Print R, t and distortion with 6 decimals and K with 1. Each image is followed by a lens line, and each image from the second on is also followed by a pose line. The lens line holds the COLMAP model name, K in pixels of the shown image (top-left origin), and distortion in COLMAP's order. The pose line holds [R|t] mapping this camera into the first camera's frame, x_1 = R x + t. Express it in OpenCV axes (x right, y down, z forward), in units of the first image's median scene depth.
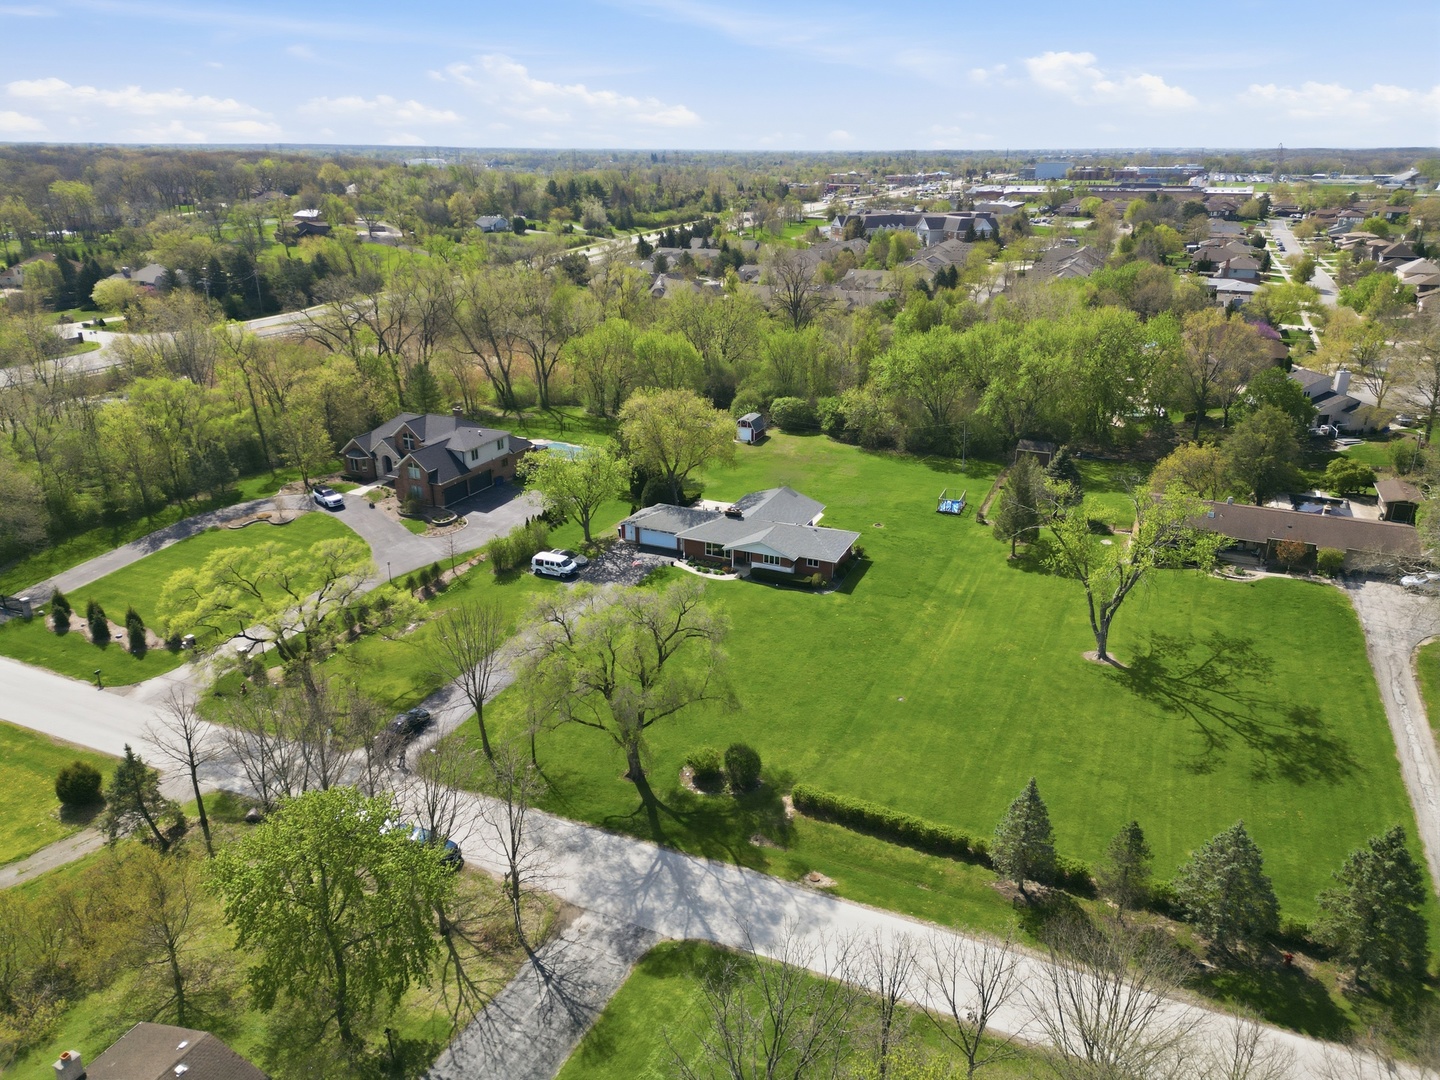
lens RADIAL K [[1009.9, 0, 720.0], [0, 1009.9, 540.0], [0, 0, 1]] dist [0.003015, -0.001280]
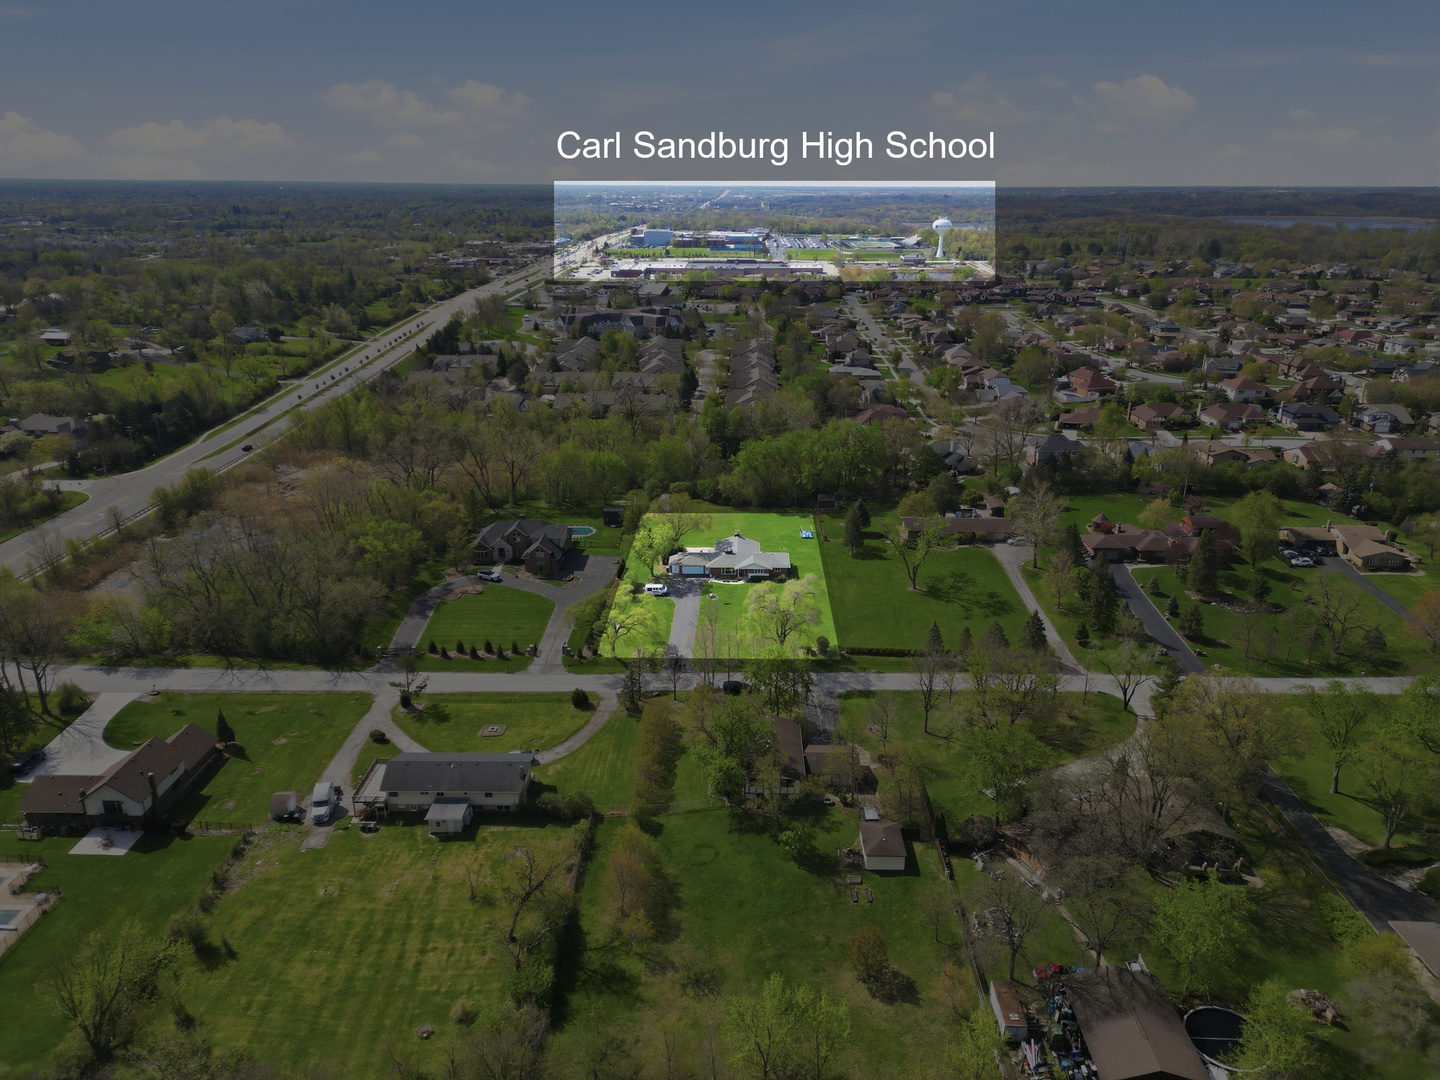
lens RADIAL K [[1000.3, 0, 711.7], [0, 1000.3, 533.6], [0, 0, 1]] dist [0.080252, -0.089818]
pose [[0.921585, -0.129312, 0.366005, -0.784705], [0.141330, 0.989944, -0.006107, -0.058491], [-0.361535, 0.057356, 0.930593, -0.906319]]
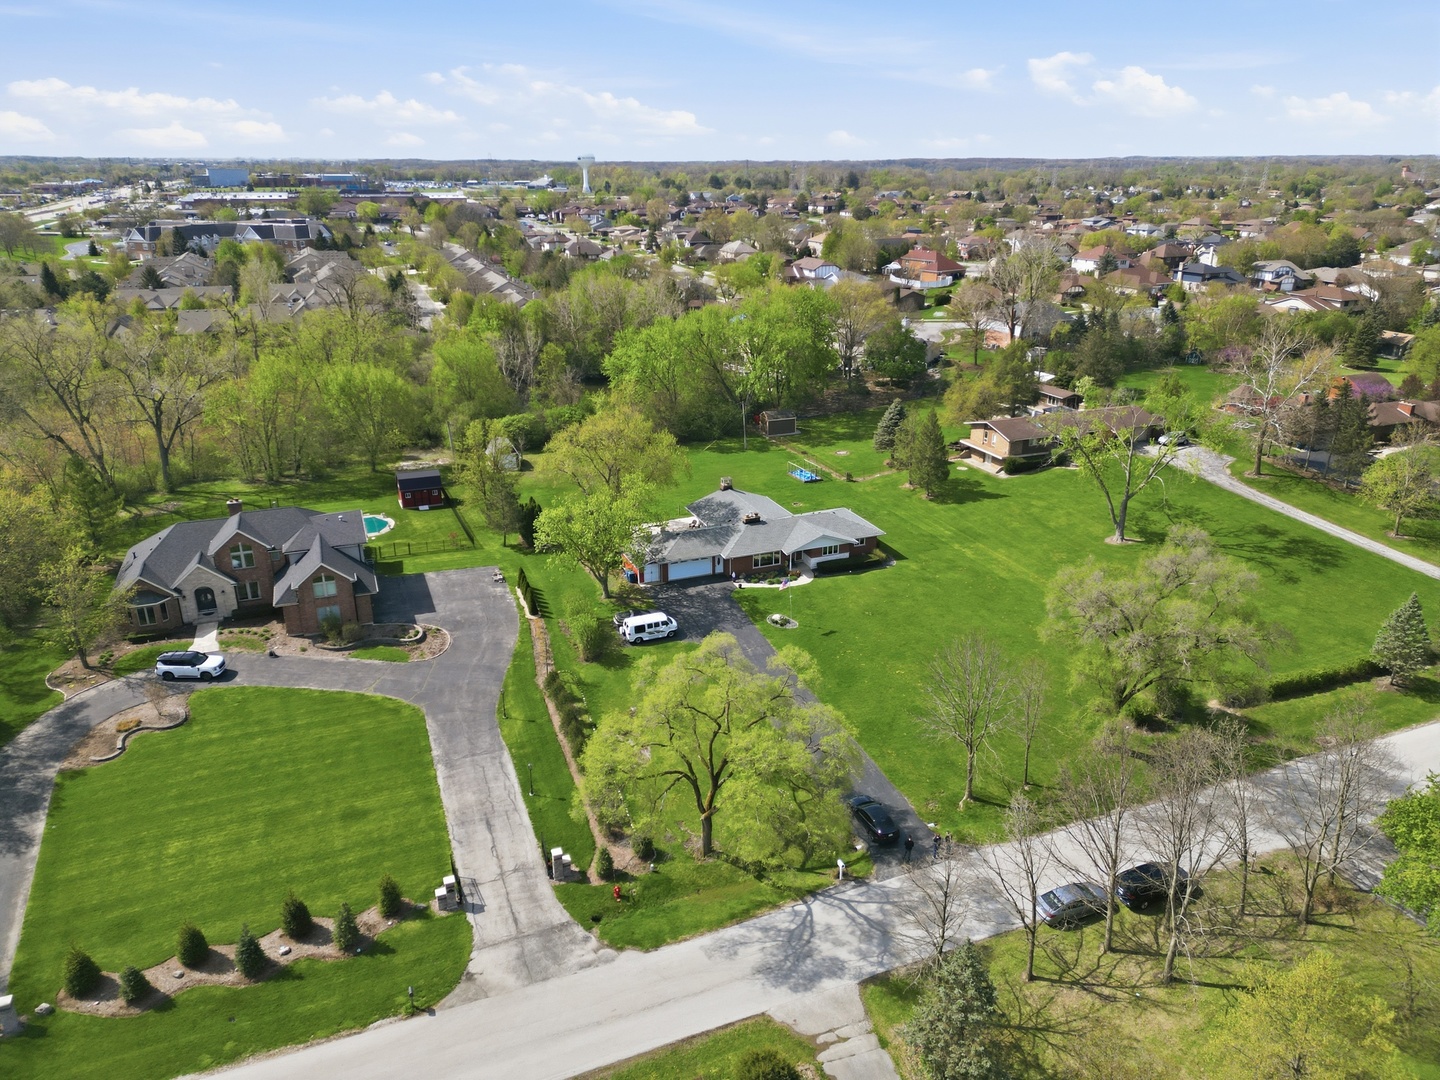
lens RADIAL K [[1000.3, 0, 711.7], [0, 1000.3, 533.6], [0, 0, 1]] dist [0.080252, -0.089818]
pose [[0.696813, -0.250868, 0.671950, -0.681112], [0.259997, 0.961468, 0.089340, -0.113572], [-0.668470, 0.112452, 0.735188, 0.341949]]
